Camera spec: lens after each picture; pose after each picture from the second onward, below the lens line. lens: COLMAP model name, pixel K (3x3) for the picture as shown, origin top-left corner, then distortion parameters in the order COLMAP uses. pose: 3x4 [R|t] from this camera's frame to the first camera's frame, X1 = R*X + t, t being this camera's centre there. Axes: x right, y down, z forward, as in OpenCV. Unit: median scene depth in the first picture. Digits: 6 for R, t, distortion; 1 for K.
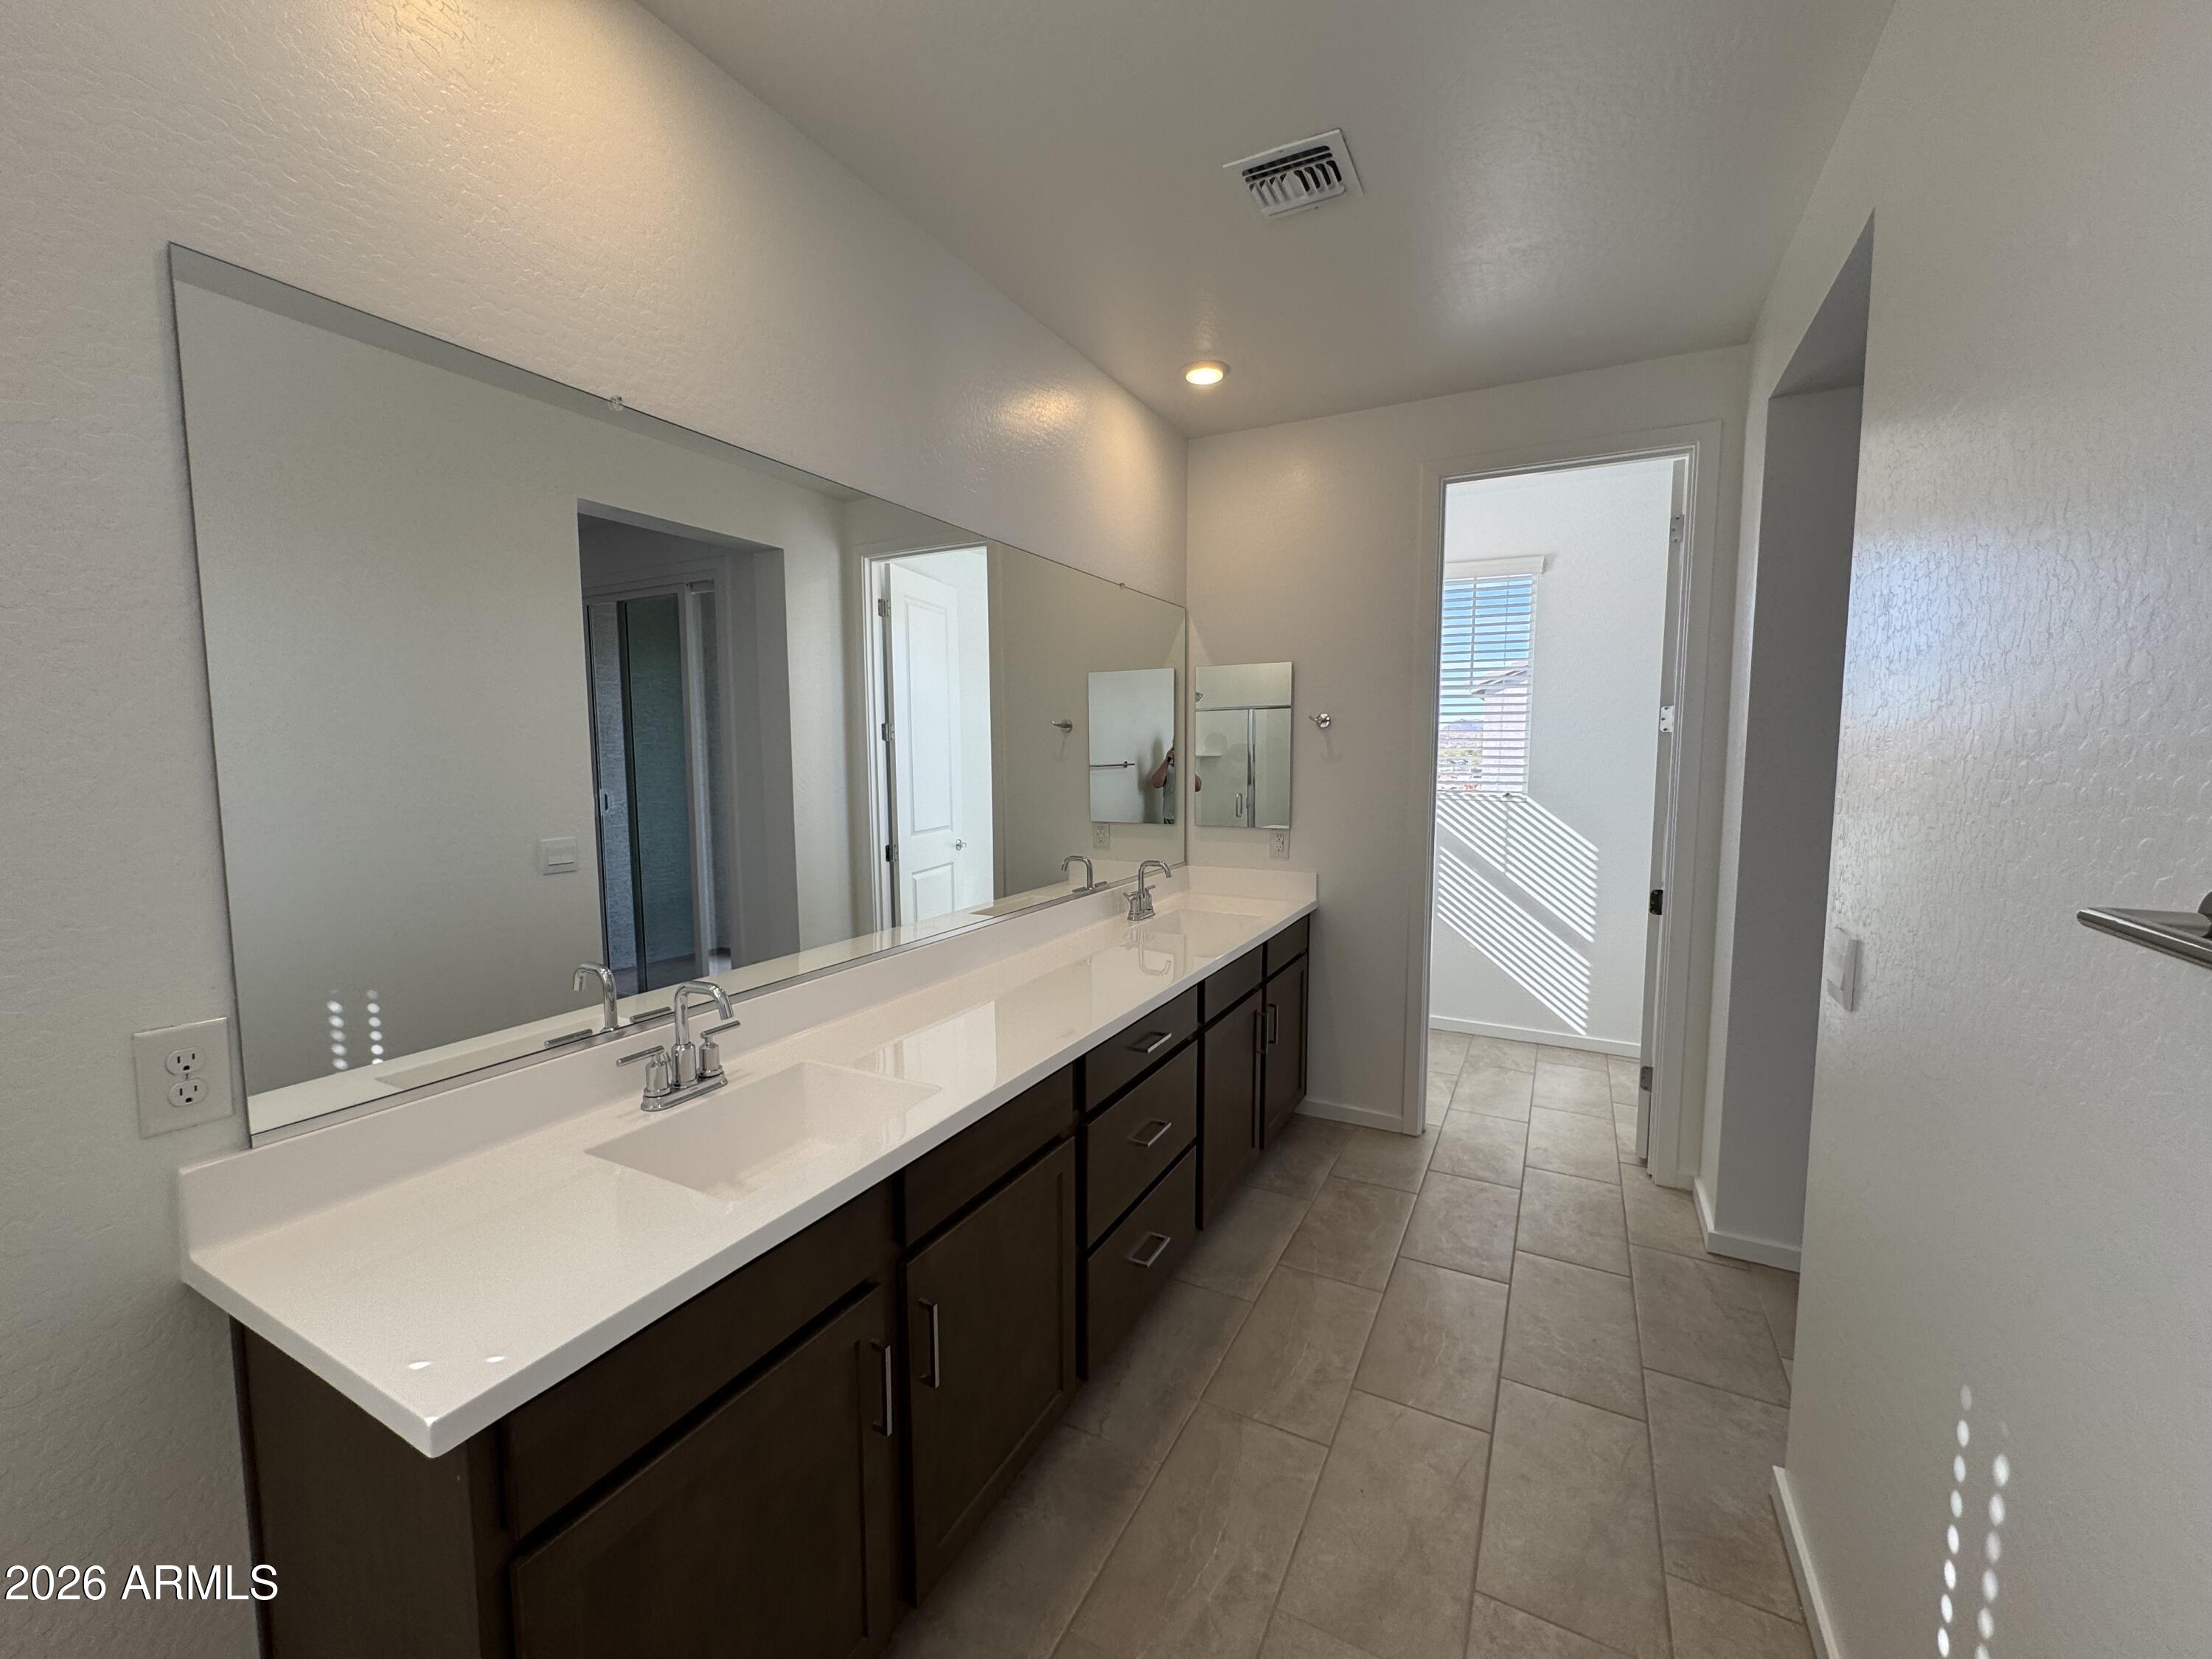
lens RADIAL K [[891.2, 0, 1099.1], [0, 891.2, 828.2], [0, 0, 1]] dist [-0.002973, 0.000279]
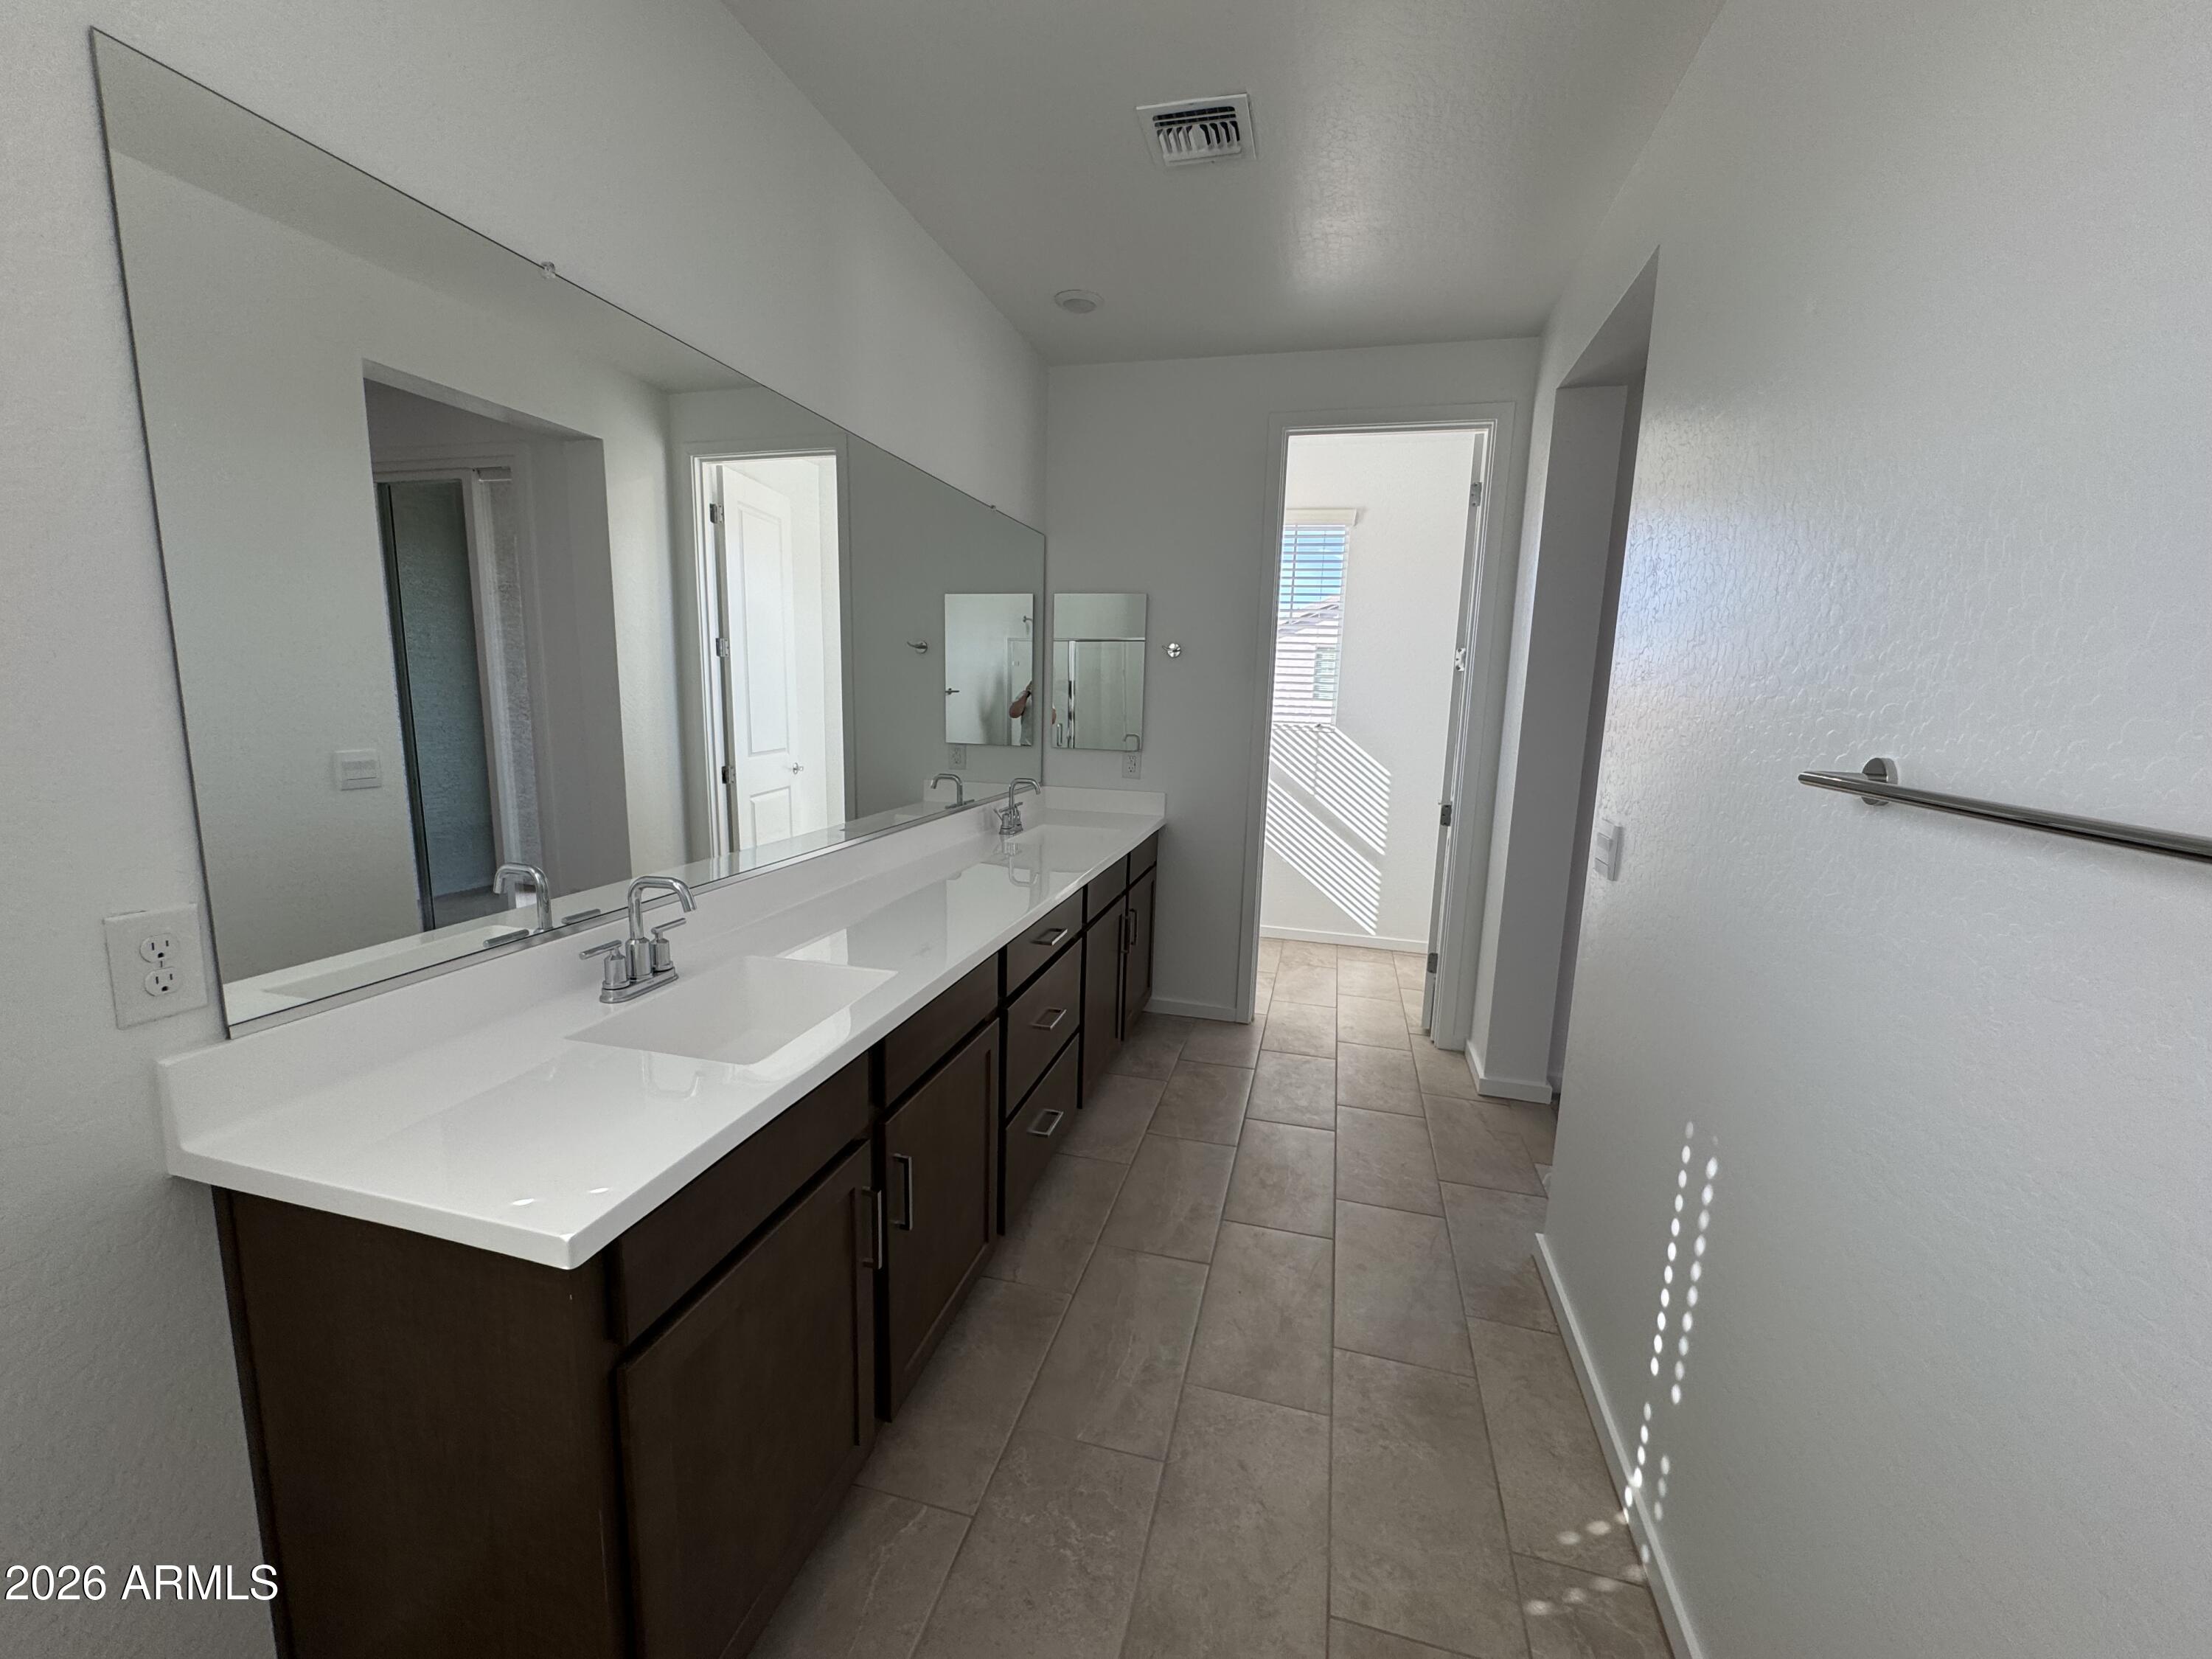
lens RADIAL K [[891.2, 0, 1103.6], [0, 891.2, 830.8], [0, 0, 1]] dist [-0.002973, 0.000279]
pose [[0.972837, -0.007971, 0.231354, -0.147721], [-0.009354, 0.997237, 0.073691, 0.032386], [-0.231302, -0.073854, 0.970075, -0.075869]]
